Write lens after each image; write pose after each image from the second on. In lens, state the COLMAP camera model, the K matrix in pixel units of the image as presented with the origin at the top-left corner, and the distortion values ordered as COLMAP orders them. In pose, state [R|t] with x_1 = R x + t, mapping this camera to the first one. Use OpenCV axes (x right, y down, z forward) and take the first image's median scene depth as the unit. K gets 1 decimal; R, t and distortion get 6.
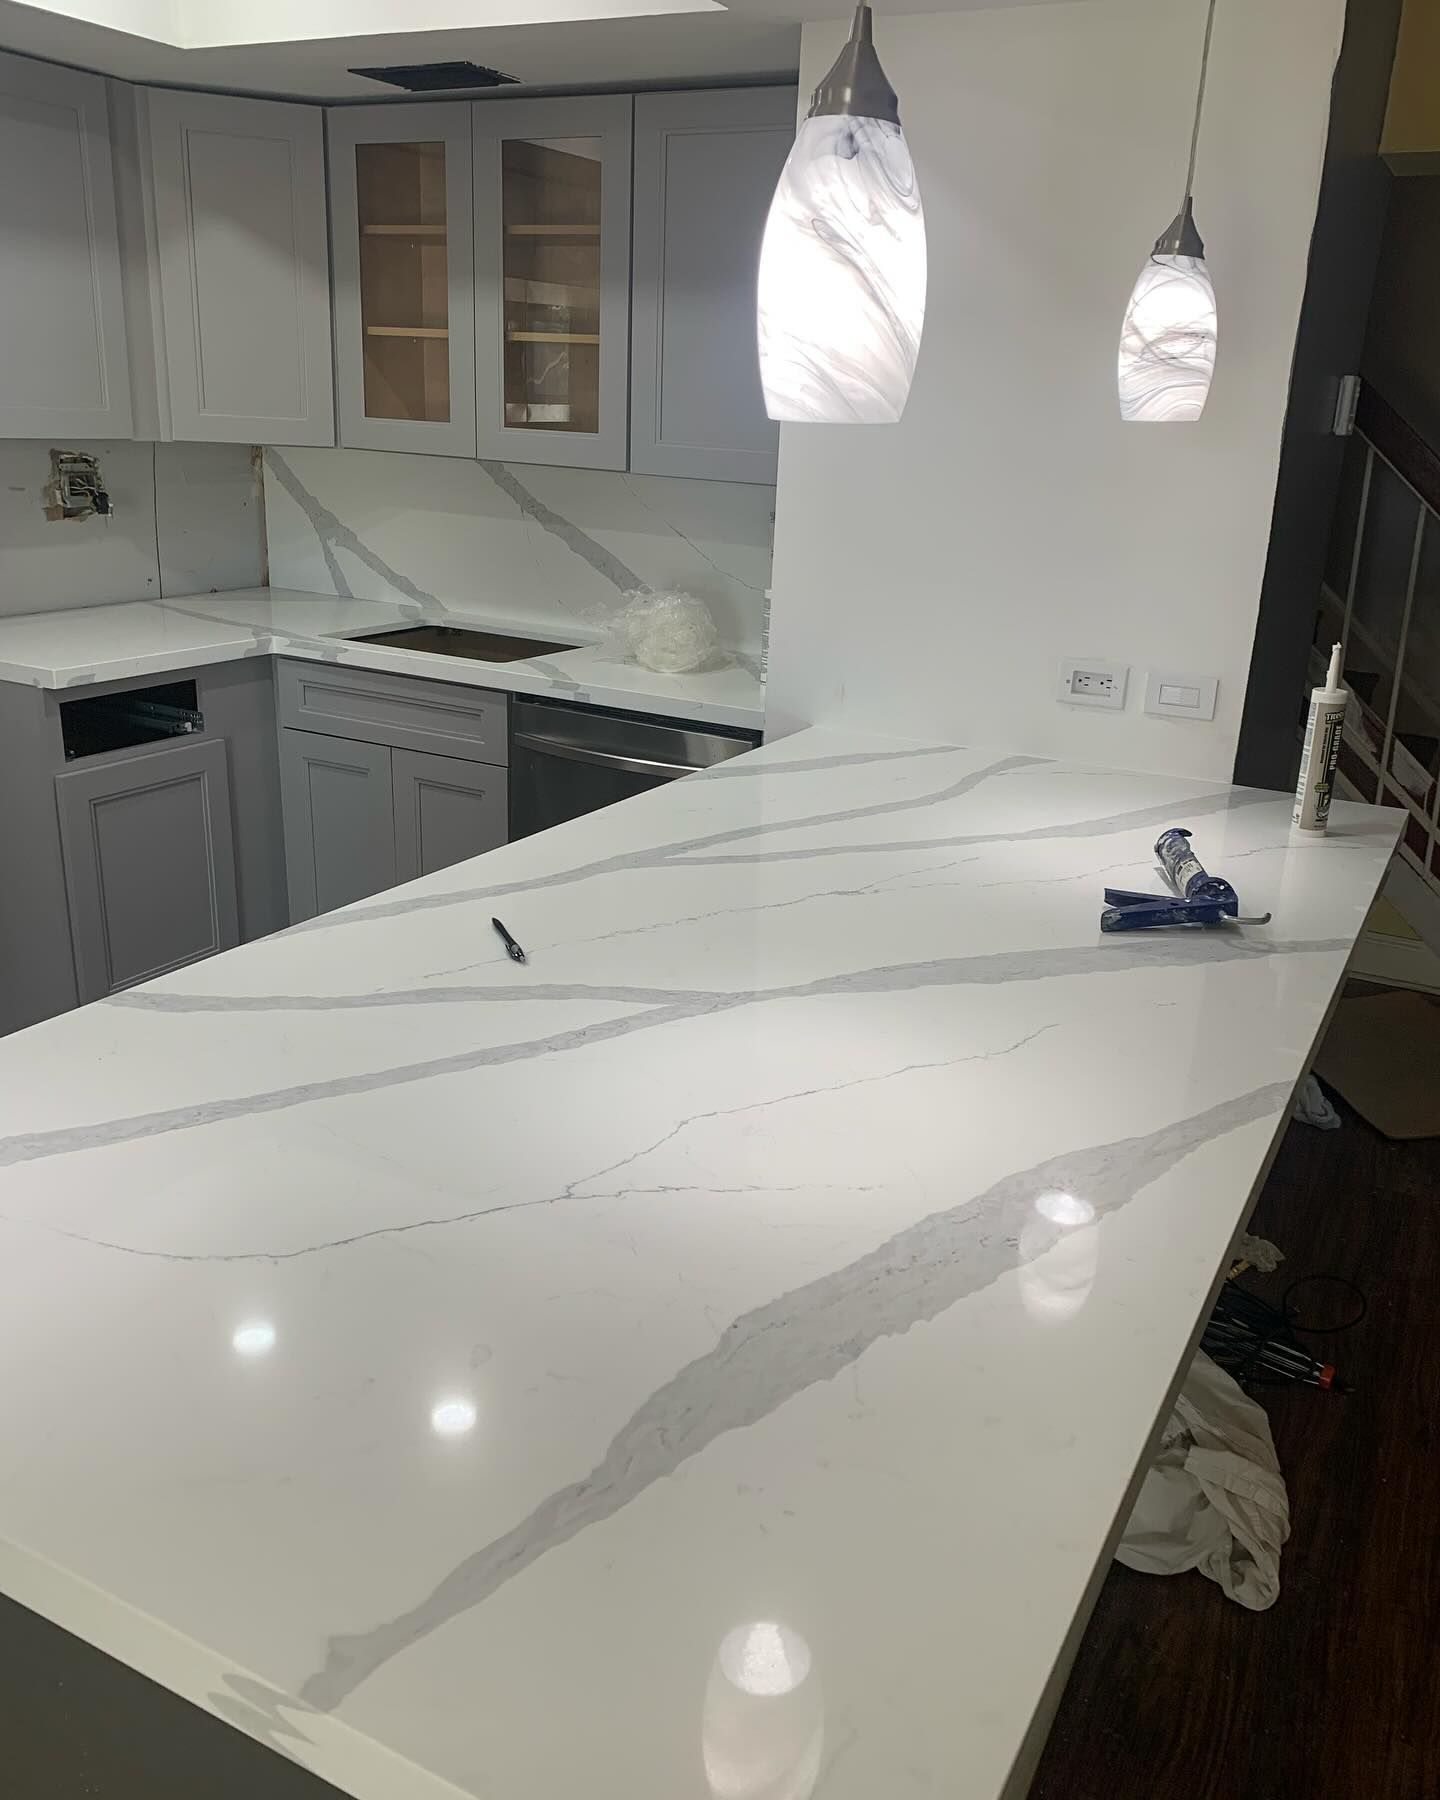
lens RADIAL K [[1468.1, 0, 730.8], [0, 1468.1, 906.7], [0, 0, 1]] dist [0.029786, -0.010177]
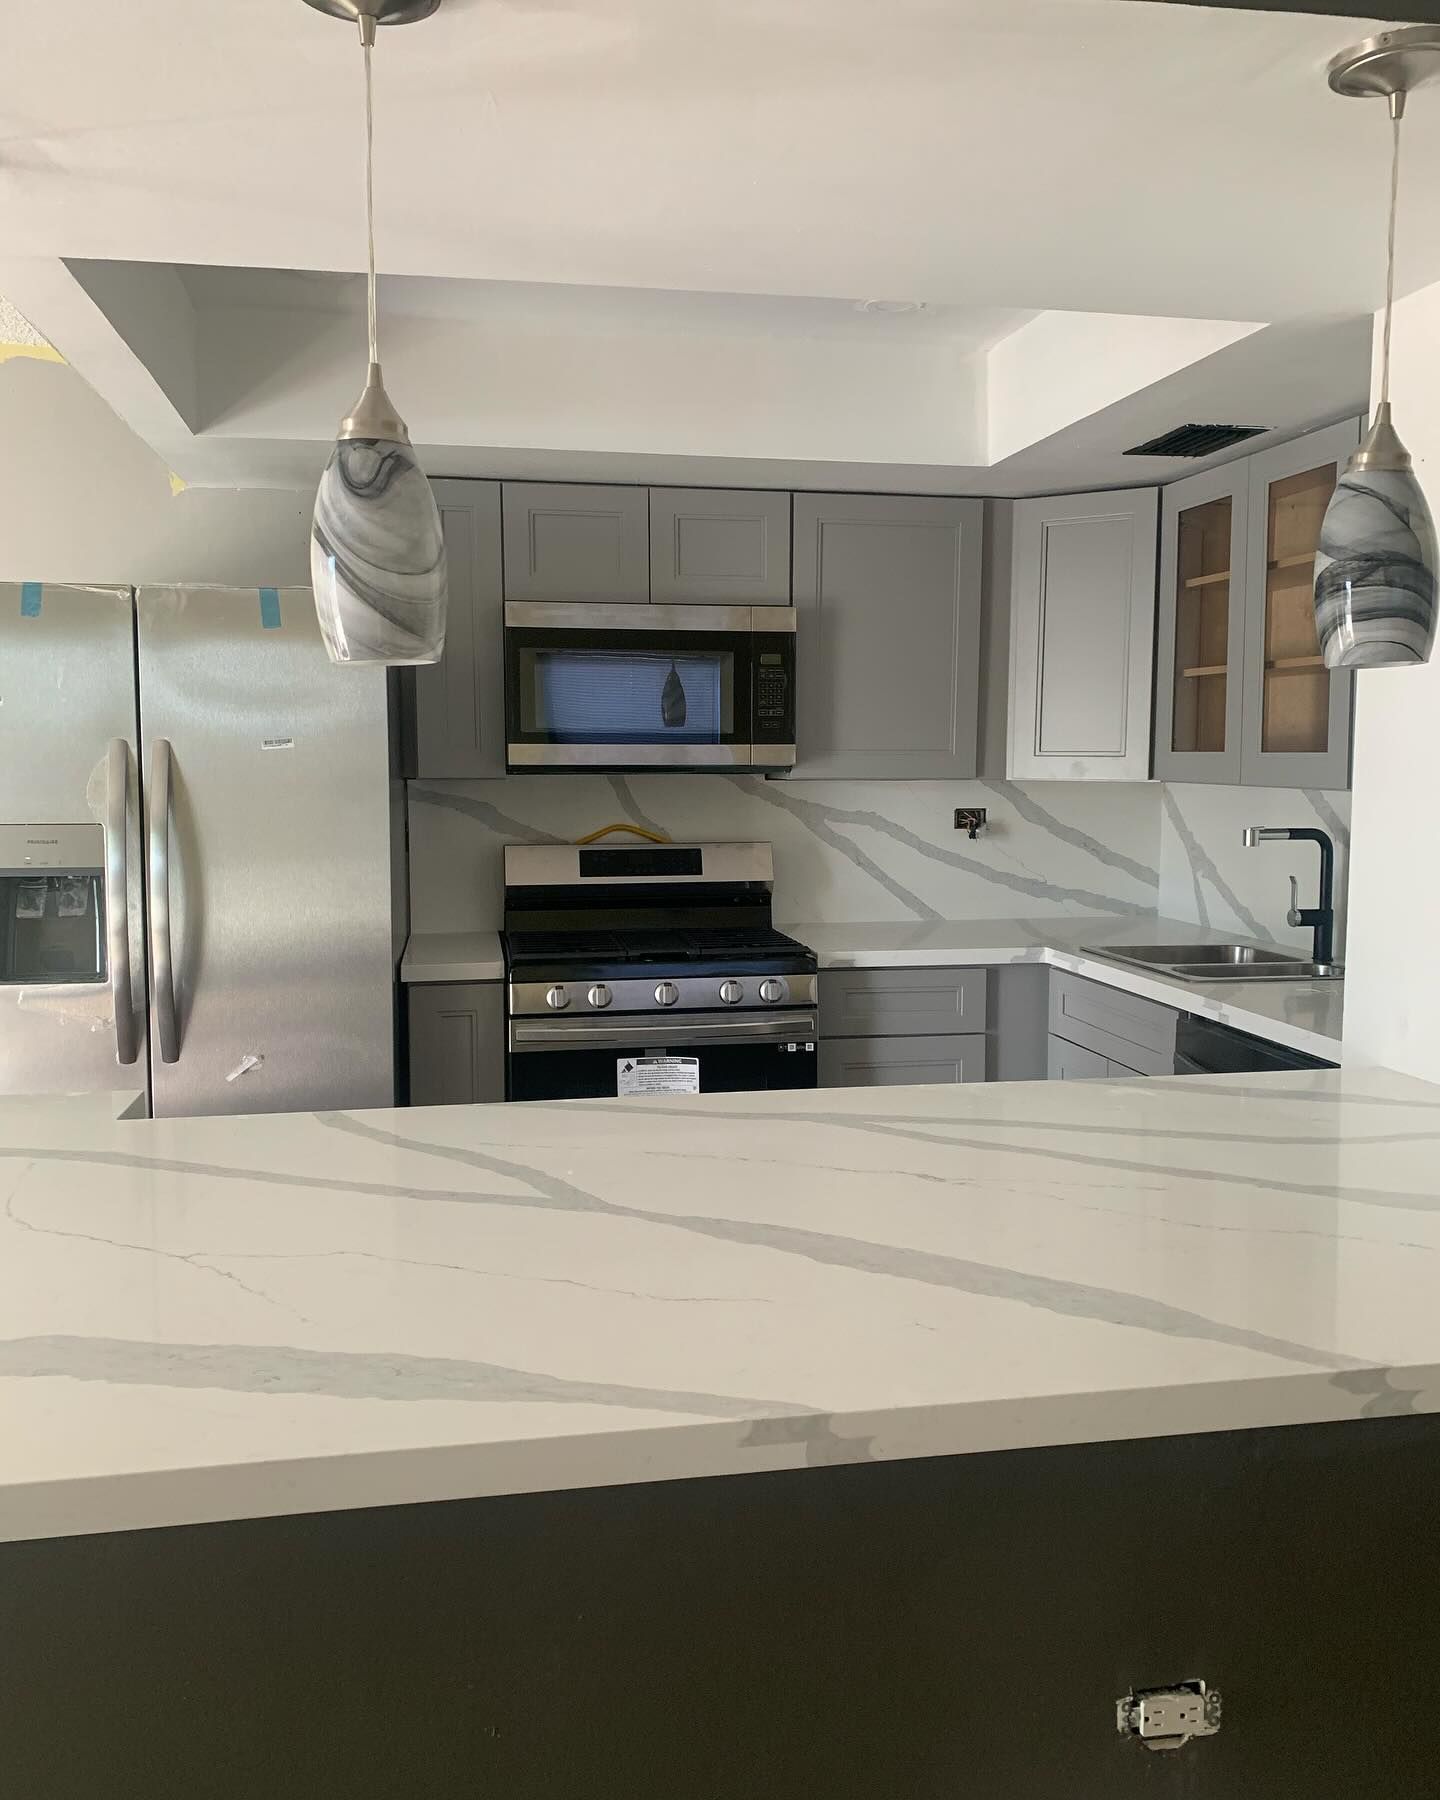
lens RADIAL K [[1468.1, 0, 727.6], [0, 1468.1, 898.6], [0, 0, 1]] dist [0.029786, -0.010177]
pose [[0.619449, 0.029978, -0.784464, 0.793605], [-0.229729, 0.962449, -0.144625, -0.017020], [0.750671, 0.269802, 0.603076, 0.335434]]
